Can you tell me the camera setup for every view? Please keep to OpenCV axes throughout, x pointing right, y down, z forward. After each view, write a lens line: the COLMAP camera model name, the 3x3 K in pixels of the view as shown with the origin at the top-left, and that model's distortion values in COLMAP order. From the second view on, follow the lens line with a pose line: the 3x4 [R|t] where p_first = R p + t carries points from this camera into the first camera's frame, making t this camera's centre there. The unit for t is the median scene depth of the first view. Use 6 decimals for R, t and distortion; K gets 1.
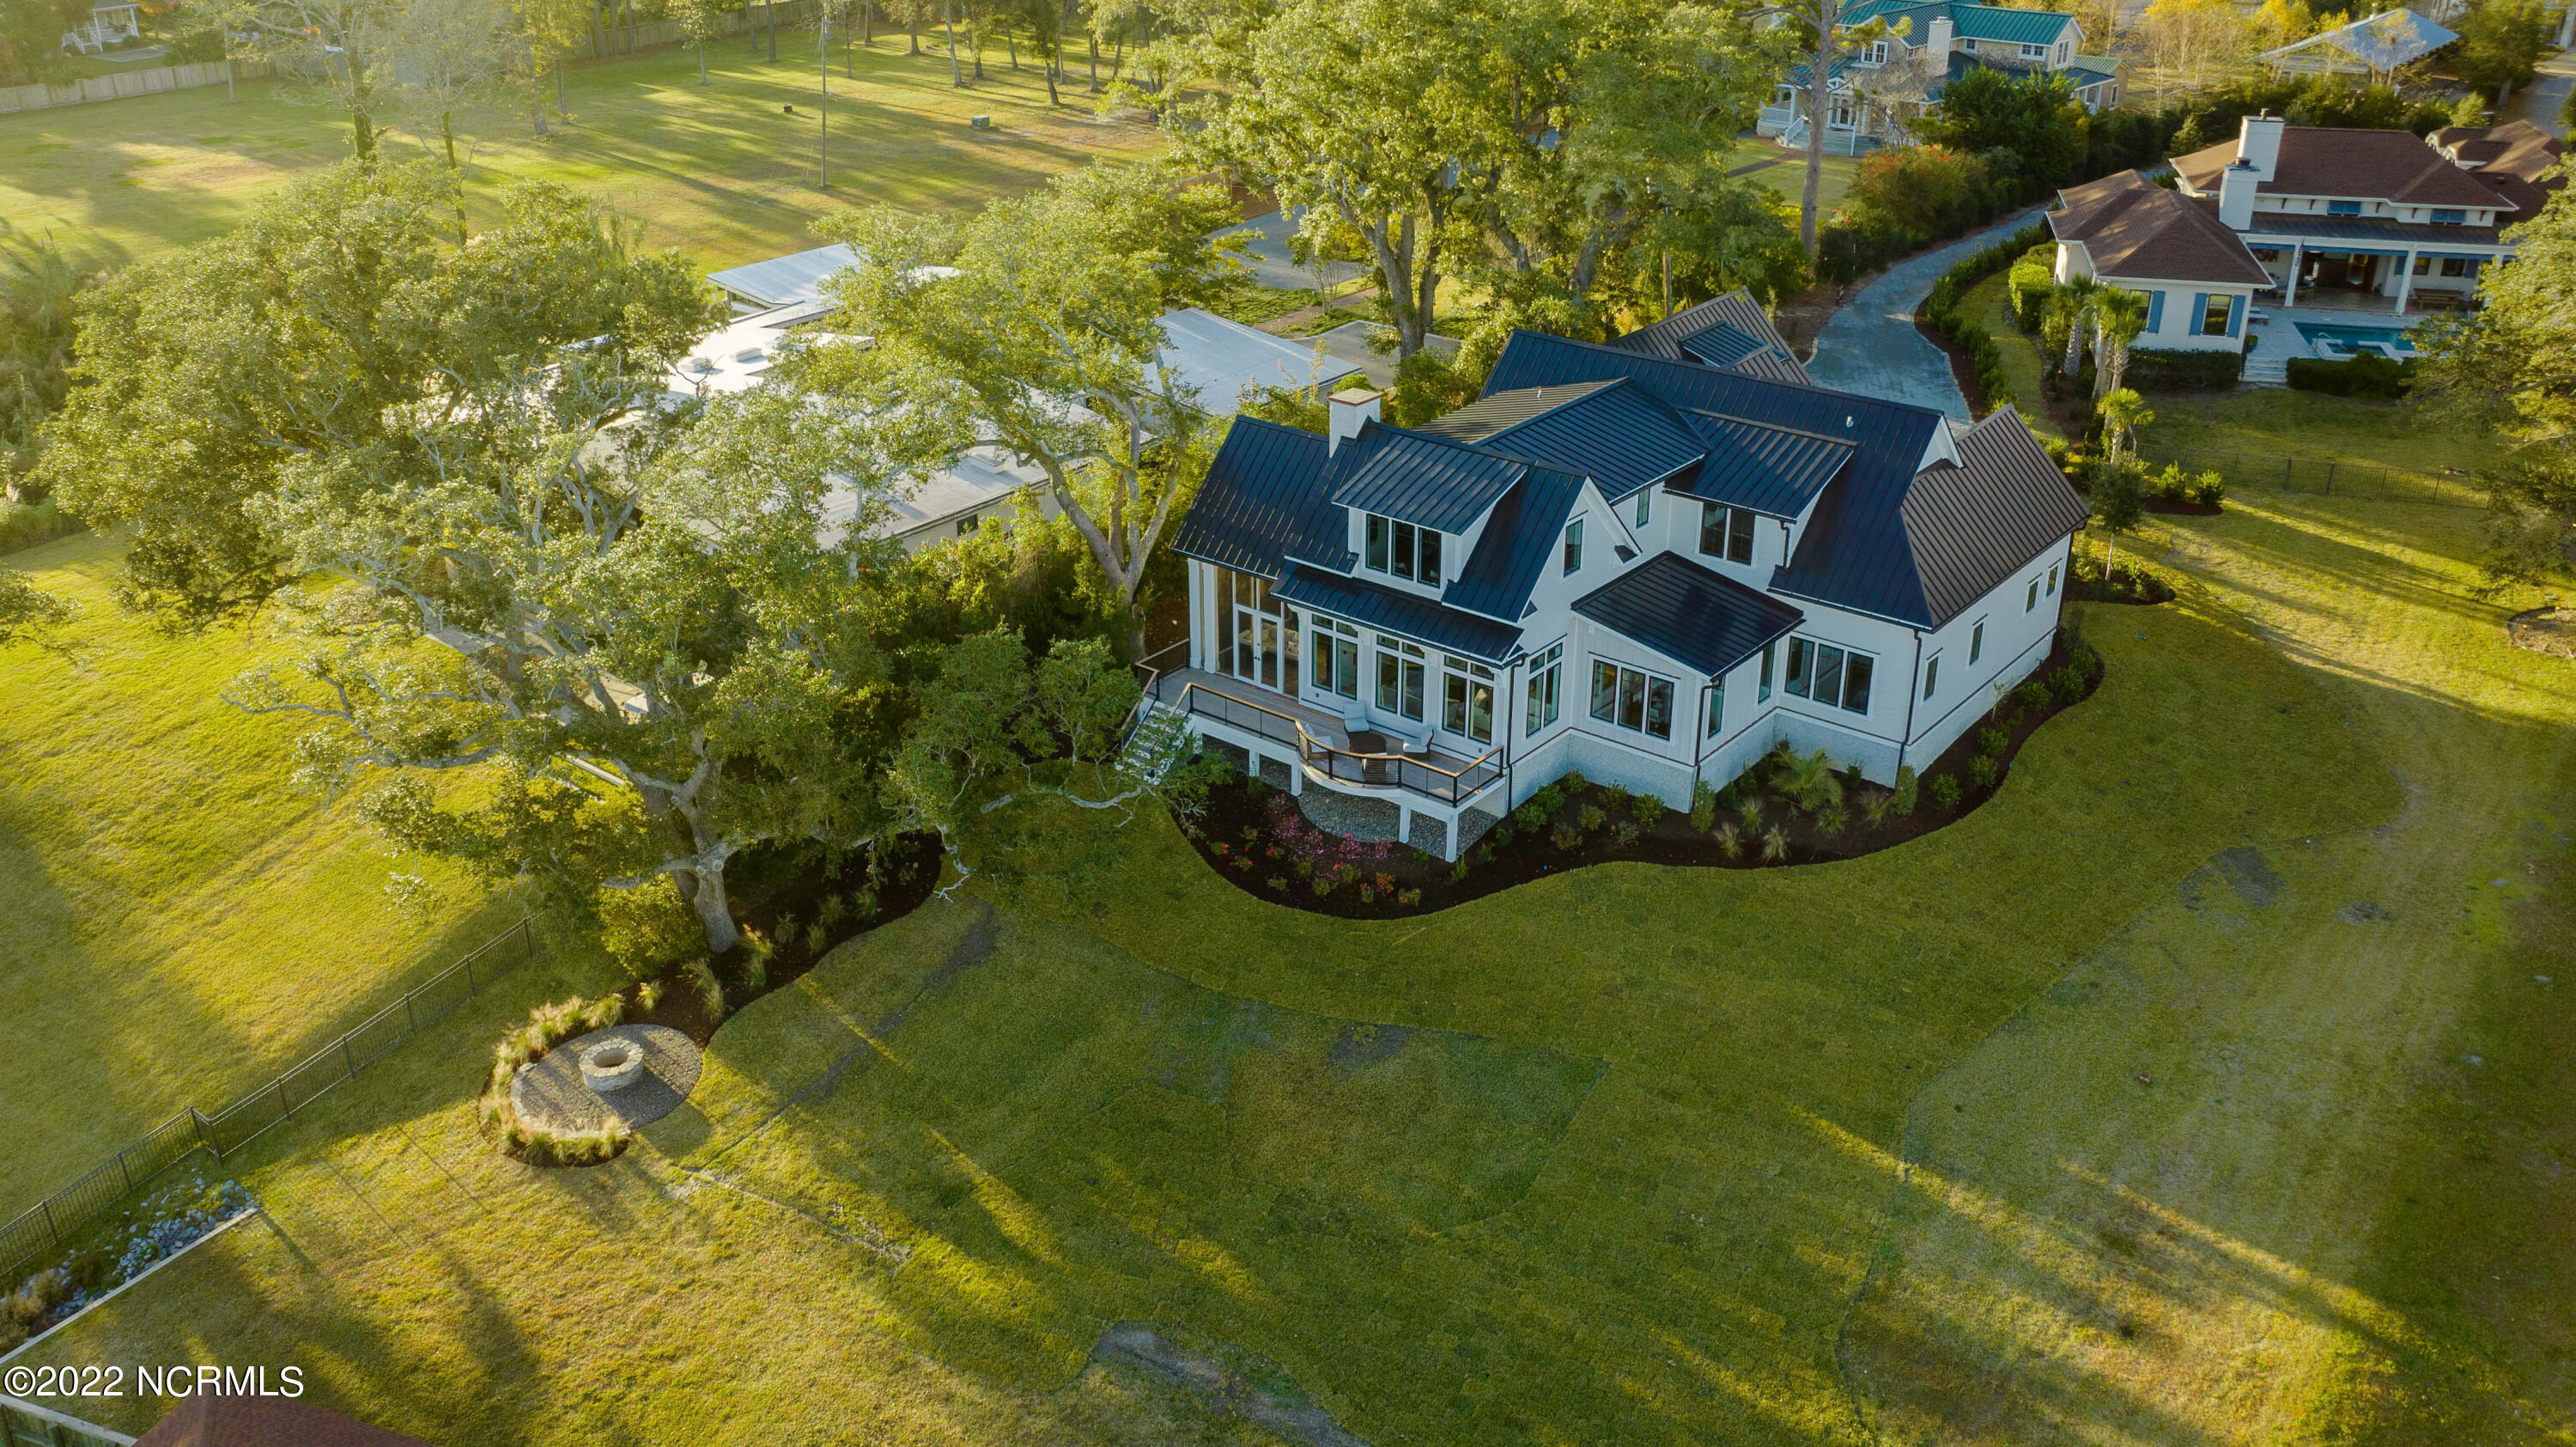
lens RADIAL K [[2055.6, 0, 1260.7], [0, 2055.6, 705.0], [0, 0, 1]] dist [0.025415, 0.001138]
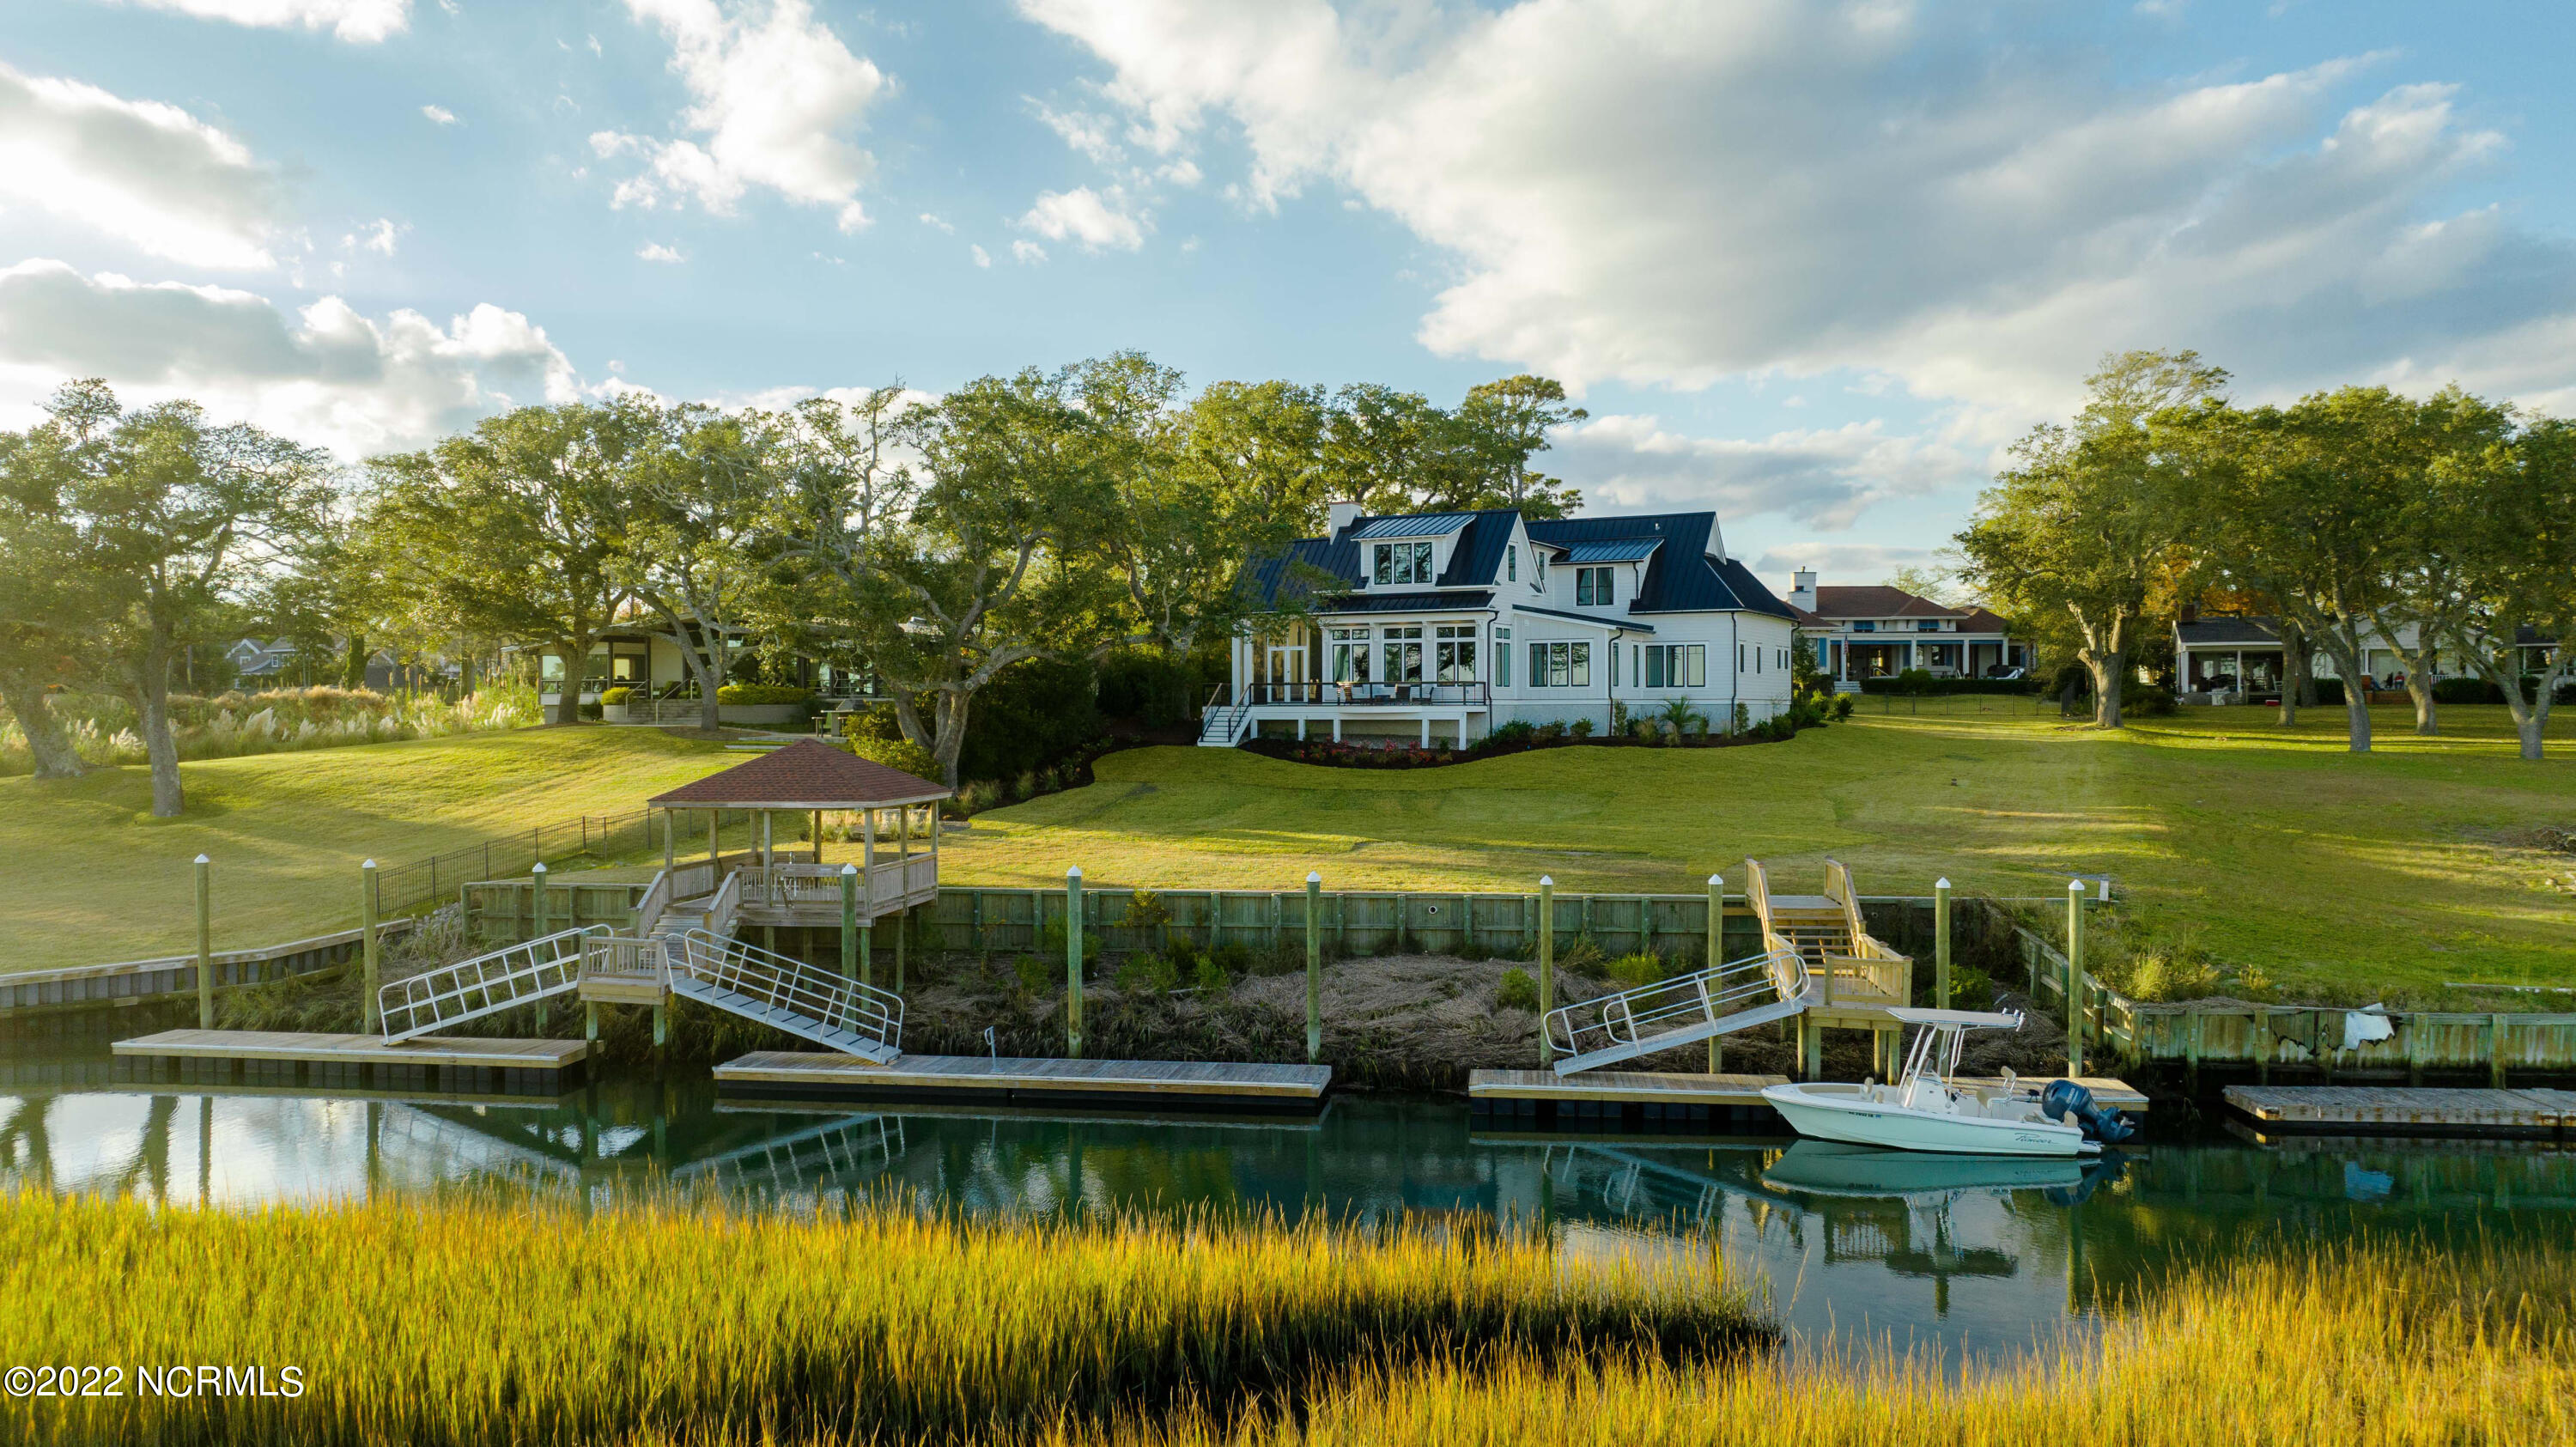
lens RADIAL K [[1813.6, 0, 1274.0], [0, 1813.6, 729.0], [0, 0, 1]] dist [-0.001069, -0.000273]
pose [[0.977236, 0.000044, 0.212157, -0.291609], [0.087685, 0.910509, -0.404084, 0.539894], [-0.193189, 0.413488, 0.889778, -0.095599]]
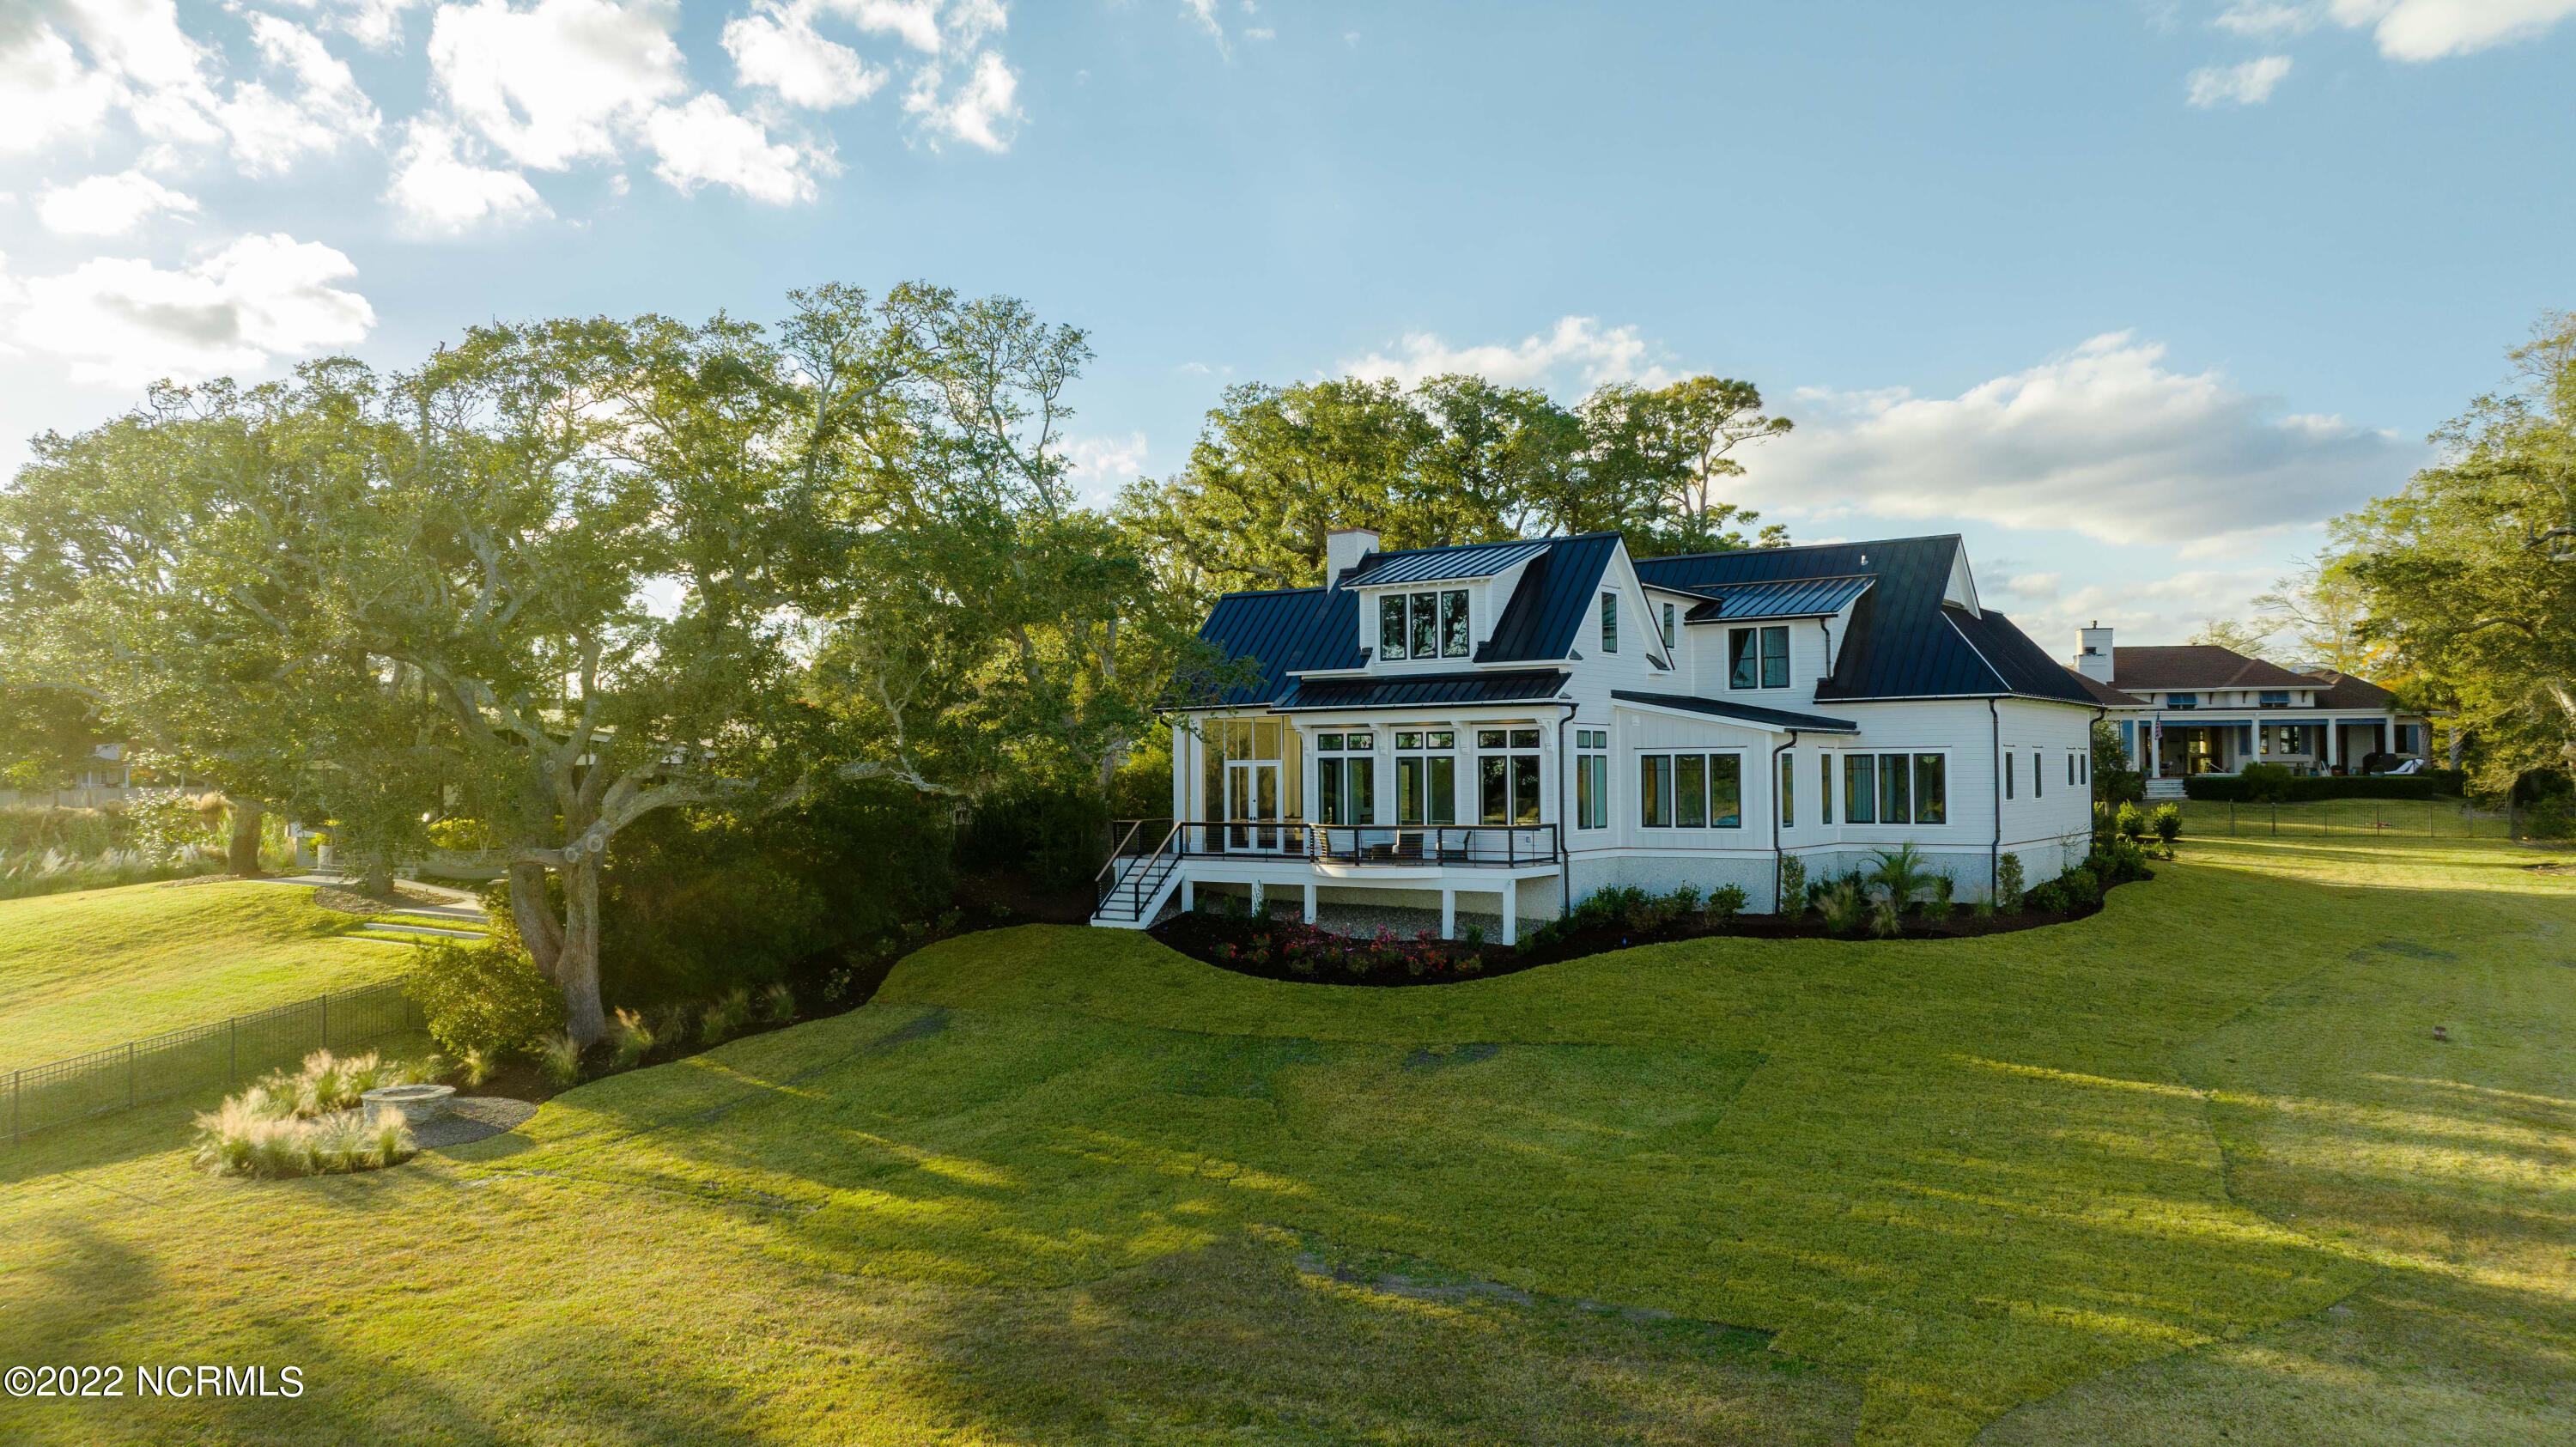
lens RADIAL K [[1813.6, 0, 1305.6], [0, 1813.6, 731.7], [0, 0, 1]] dist [-0.001069, -0.000273]
pose [[0.995500, -0.000789, 0.094762, -0.055820], [0.042860, 0.895592, -0.442807, 0.306725], [-0.084518, 0.444876, 0.891595, 0.309568]]
